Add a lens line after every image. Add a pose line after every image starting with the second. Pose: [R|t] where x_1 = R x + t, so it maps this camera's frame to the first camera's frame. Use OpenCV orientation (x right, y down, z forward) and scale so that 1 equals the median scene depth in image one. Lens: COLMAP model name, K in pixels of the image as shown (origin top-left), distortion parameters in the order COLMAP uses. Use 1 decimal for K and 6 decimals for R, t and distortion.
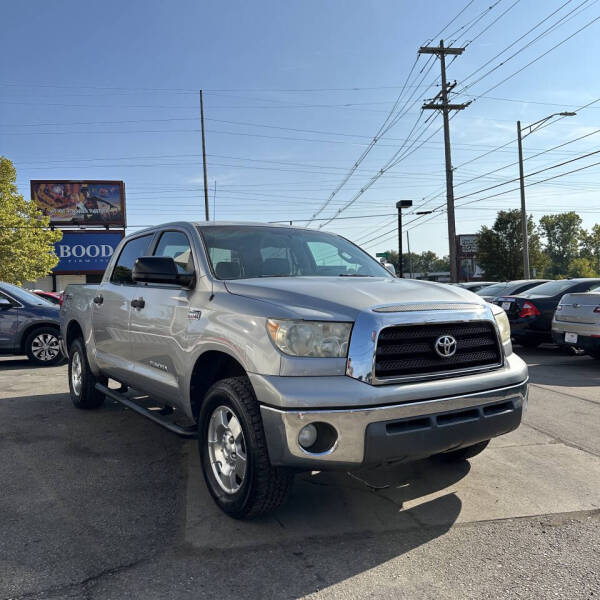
lens RADIAL K [[562.5, 0, 316.5], [0, 562.5, 298.5], [0, 0, 1]] dist [-0.006564, -0.017943]
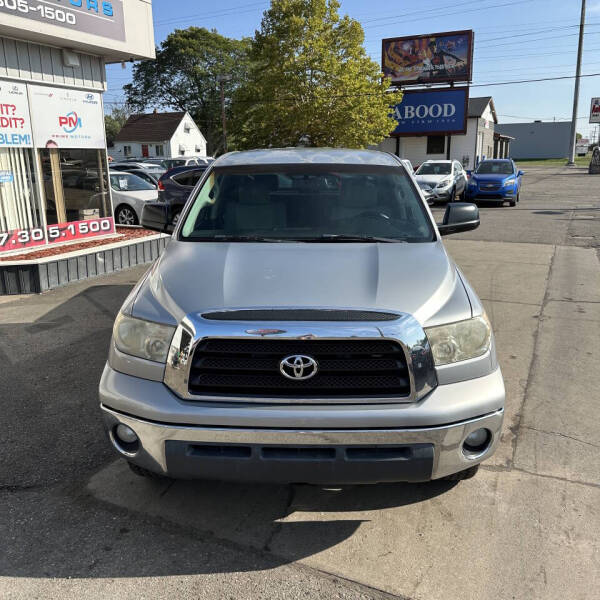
lens RADIAL K [[566.6, 0, 302.5], [0, 566.6, 296.3], [0, 0, 1]] dist [0.033572, -0.062202]
pose [[0.798849, 0.156771, -0.580744, 0.049316], [-0.010214, 0.968837, 0.247487, -0.015352], [0.601445, -0.191773, 0.775556, 0.027956]]
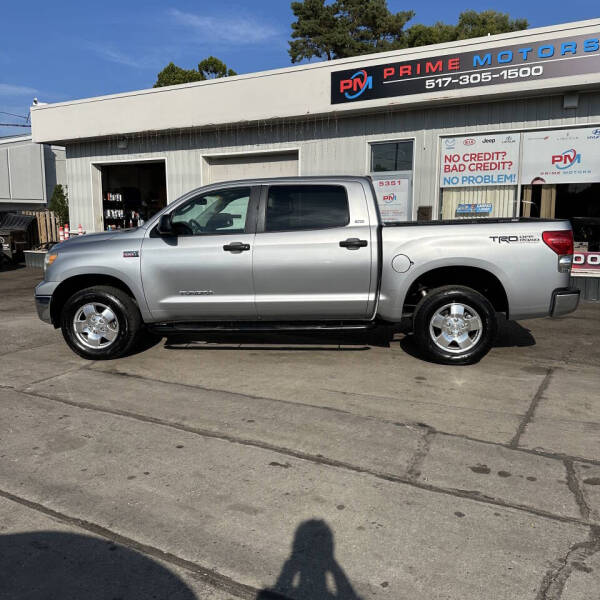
lens RADIAL K [[566.6, 0, 302.5], [0, 566.6, 296.3], [0, 0, 1]] dist [0.033572, -0.062202]
pose [[-0.669126, 0.130674, -0.731570, 0.090309], [0.017517, 0.986919, 0.160262, -0.009295], [0.742943, 0.094420, -0.662662, 0.225768]]
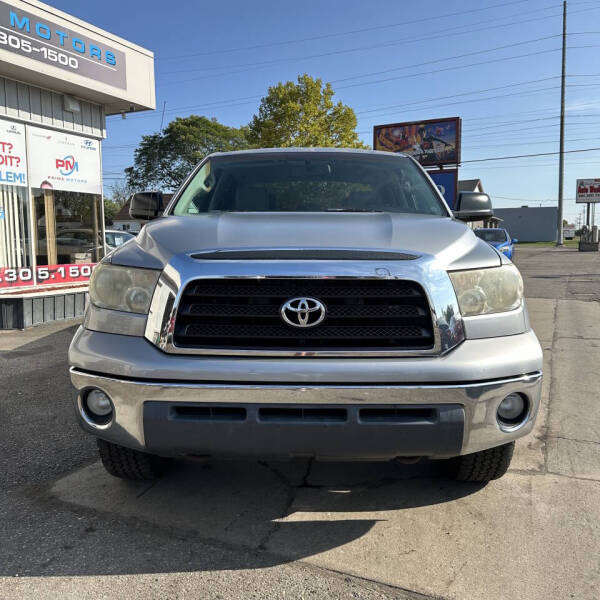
lens RADIAL K [[566.6, 0, 302.5], [0, 566.6, 296.3], [0, 0, 1]] dist [0.033572, -0.062202]
pose [[0.804492, 0.075513, -0.589144, 0.045518], [-0.016289, 0.994317, 0.105203, -0.000571], [0.593741, -0.075038, 0.801150, 0.031612]]
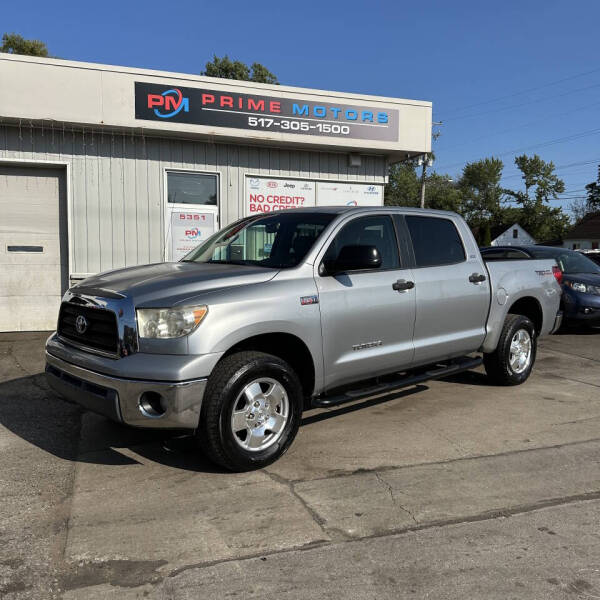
lens RADIAL K [[557.5, 0, 300.0], [0, 557.5, 300.0], [0, 0, 1]] dist [0.182908, -0.378555]
pose [[0.127632, 0.097068, -0.987060, 0.109169], [-0.018189, 0.995261, 0.095523, -0.007089], [0.991655, 0.005761, 0.128792, 0.093638]]
